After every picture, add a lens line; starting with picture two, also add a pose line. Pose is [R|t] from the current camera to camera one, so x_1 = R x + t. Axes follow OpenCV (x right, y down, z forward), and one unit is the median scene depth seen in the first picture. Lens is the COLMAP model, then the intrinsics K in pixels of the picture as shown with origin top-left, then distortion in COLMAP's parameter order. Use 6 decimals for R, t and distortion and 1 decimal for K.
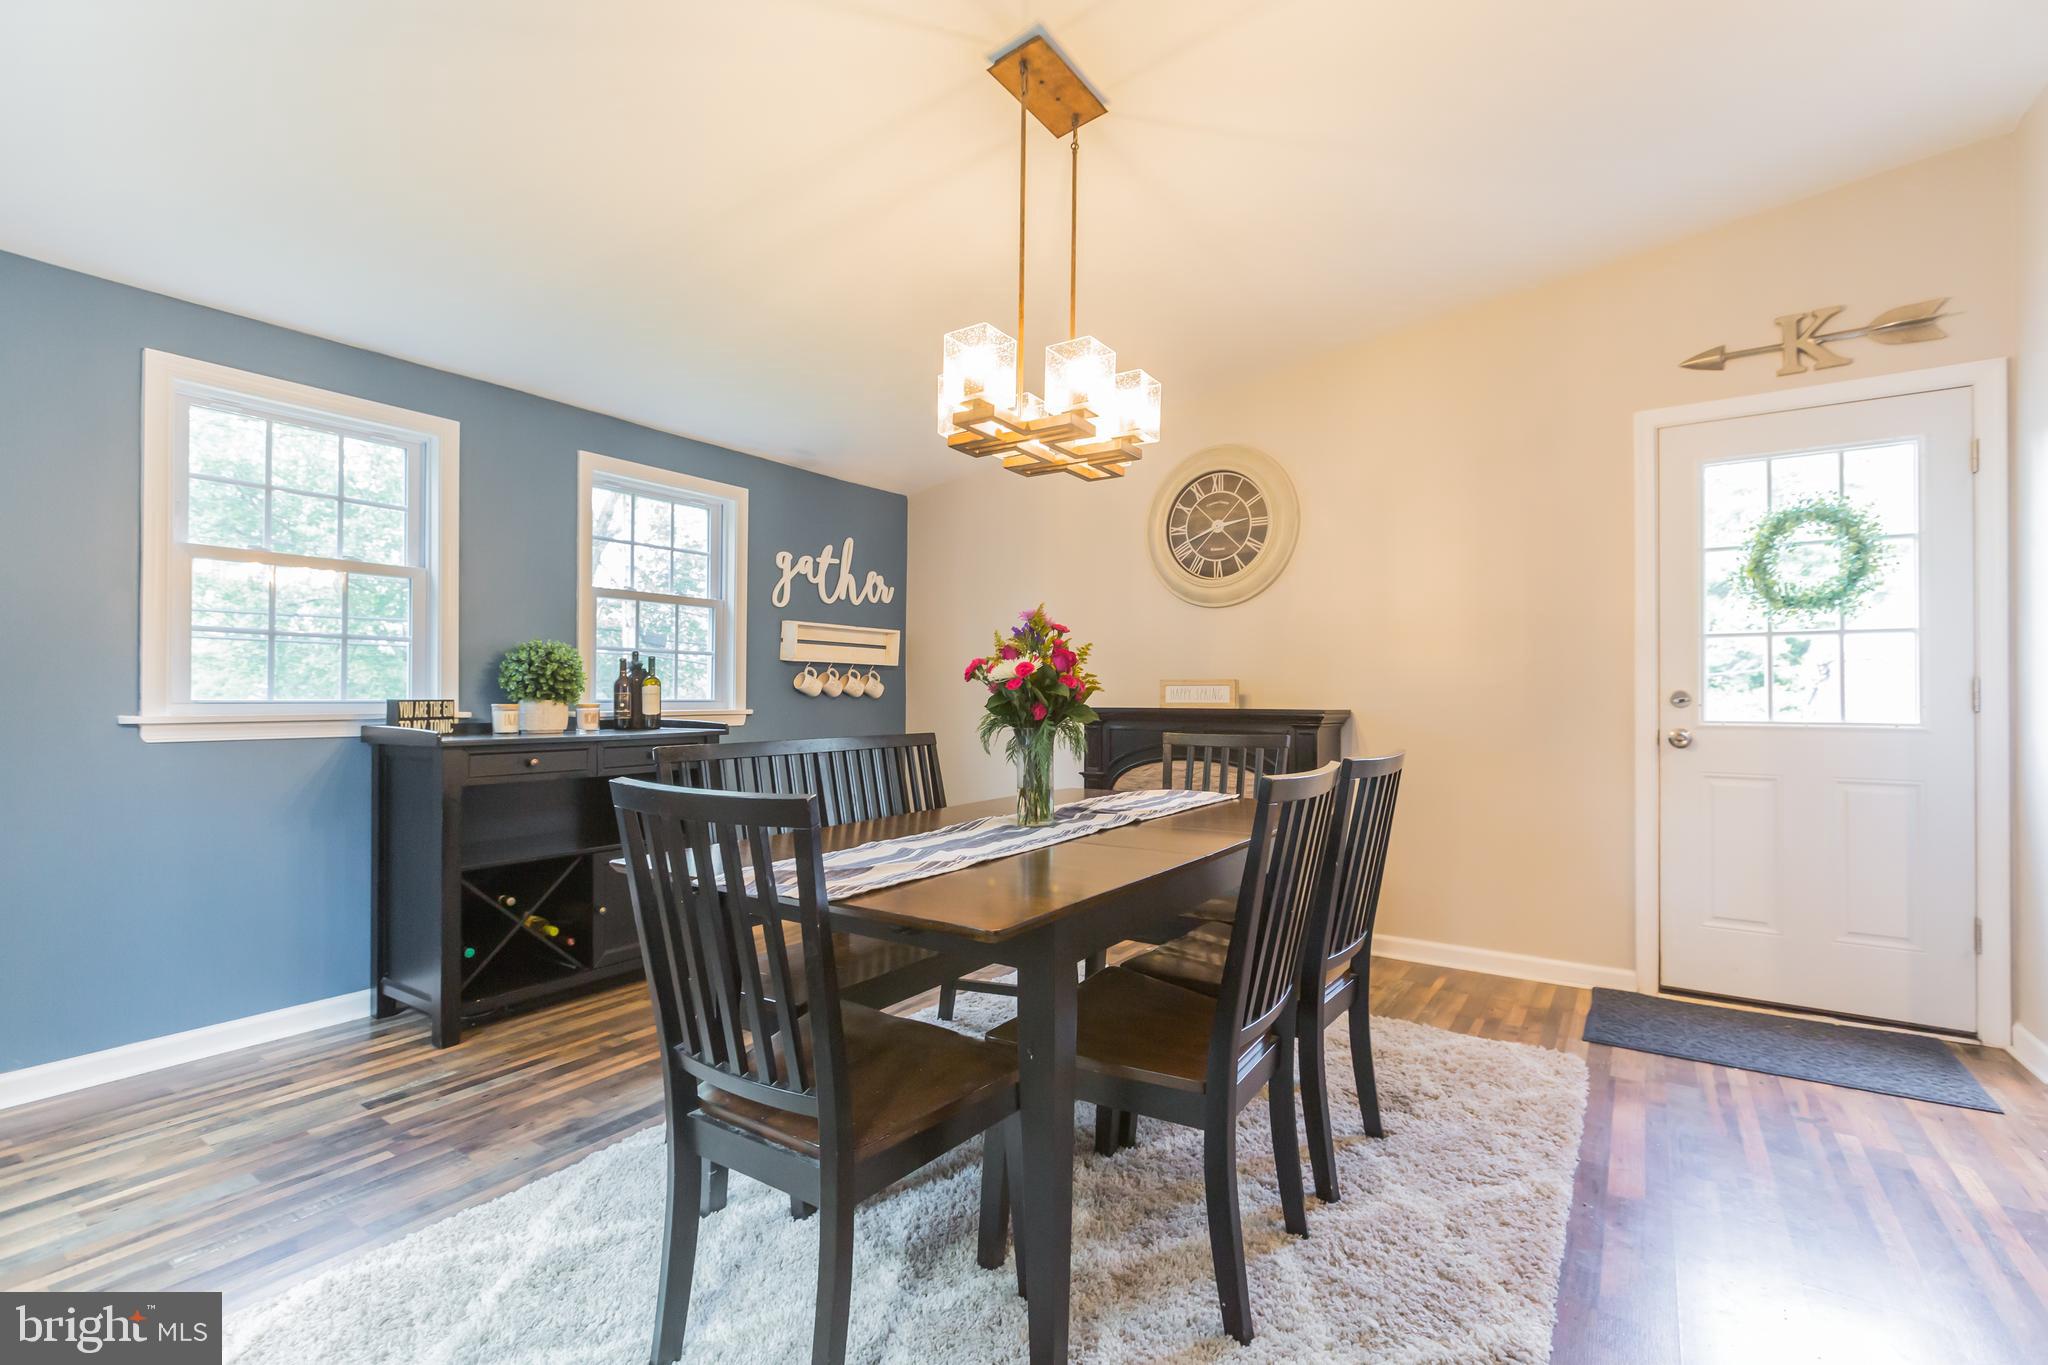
lens RADIAL K [[901.2, 0, 1024.0], [0, 901.2, 682.5], [0, 0, 1]] dist [0.003194, 0.000287]
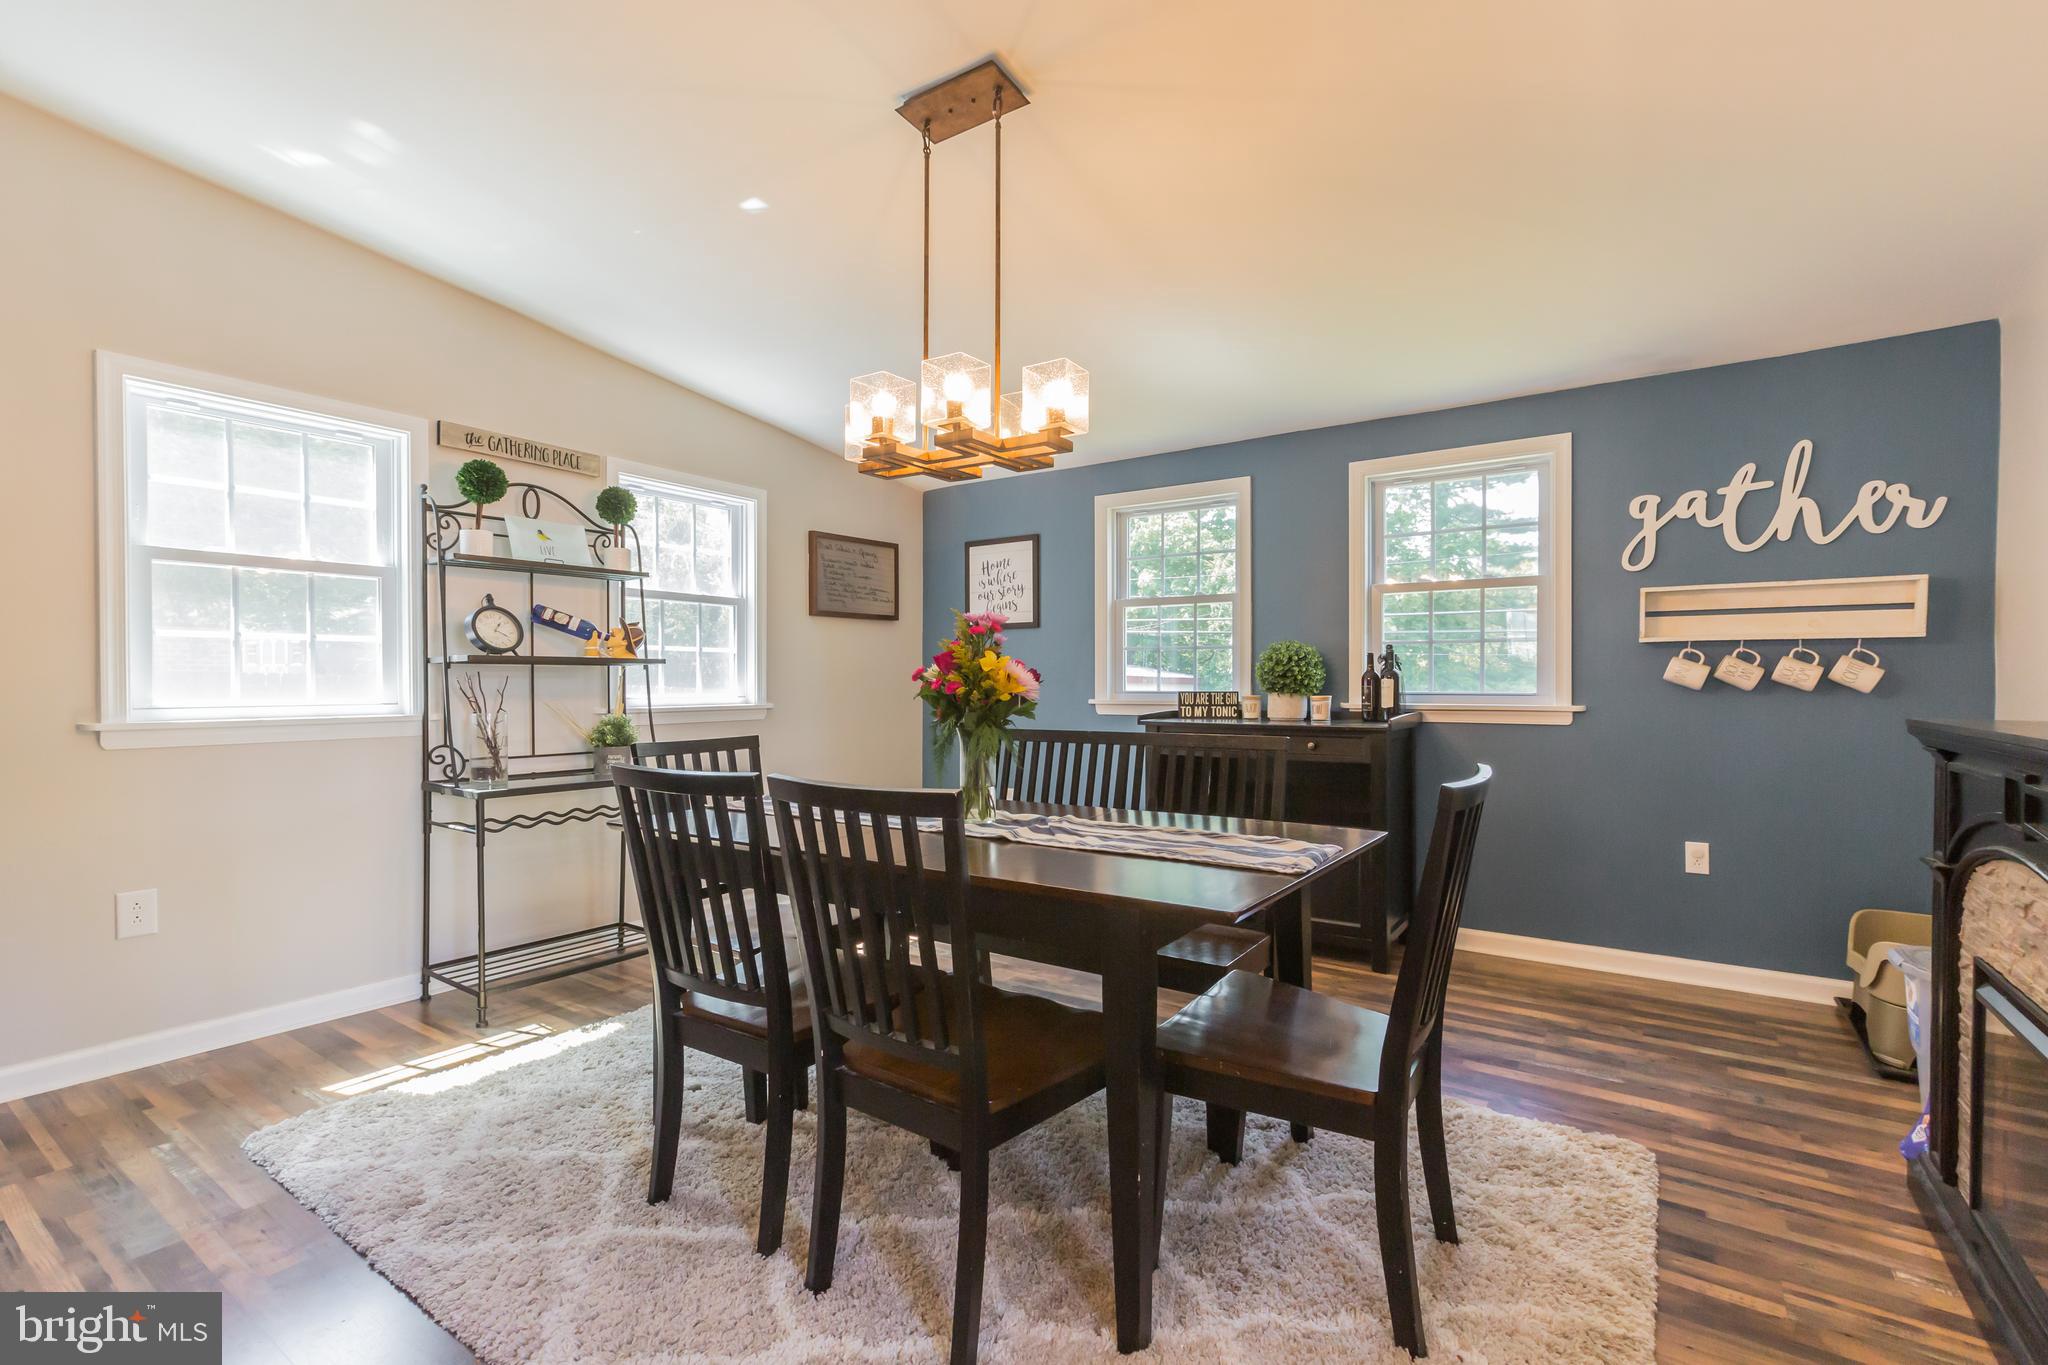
lens RADIAL K [[925.5, 0, 1022.8], [0, 925.5, 675.1], [0, 0, 1]] dist [0.000708, 0.000370]
pose [[-0.013863, -0.009280, -0.999861, 0.504158], [0.017075, 0.999809, -0.009516, 0.001646], [0.999758, -0.017204, -0.013702, 0.498659]]
